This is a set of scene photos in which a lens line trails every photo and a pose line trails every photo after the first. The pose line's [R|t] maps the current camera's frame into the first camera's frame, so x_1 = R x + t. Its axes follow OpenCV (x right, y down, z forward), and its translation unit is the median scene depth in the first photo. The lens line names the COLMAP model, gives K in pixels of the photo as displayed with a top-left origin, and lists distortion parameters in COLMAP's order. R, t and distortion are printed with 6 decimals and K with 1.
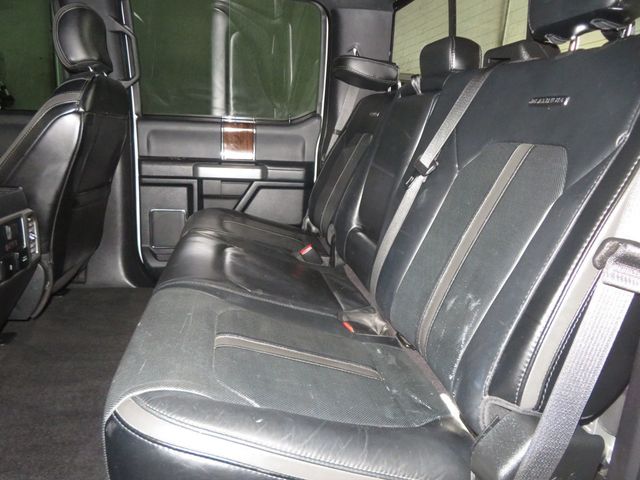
lens RADIAL K [[463.6, 0, 324.0], [0, 463.6, 237.0], [0, 0, 1]] dist [-0.002832, 0.003684]
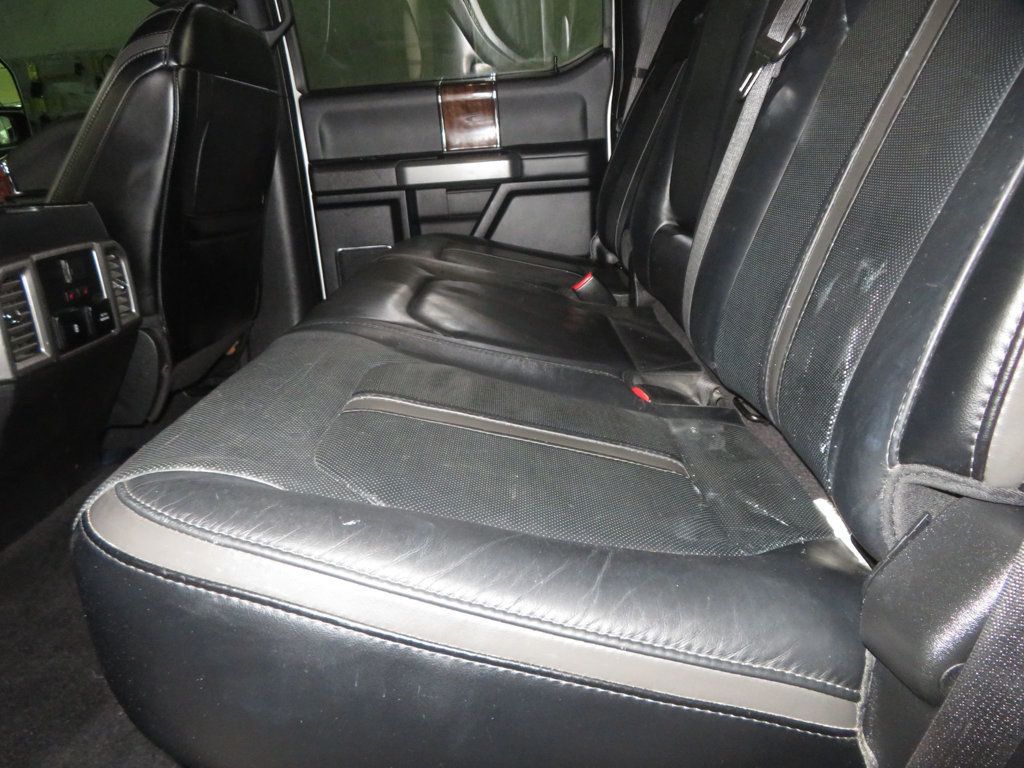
lens RADIAL K [[741.8, 0, 517.6], [0, 741.8, 383.8], [0, 0, 1]] dist [-0.002832, 0.003684]
pose [[0.976030, -0.055606, -0.210411, 0.075720], [0.072976, 0.994457, 0.075702, 0.089332], [0.205035, -0.089242, 0.974678, 0.136787]]
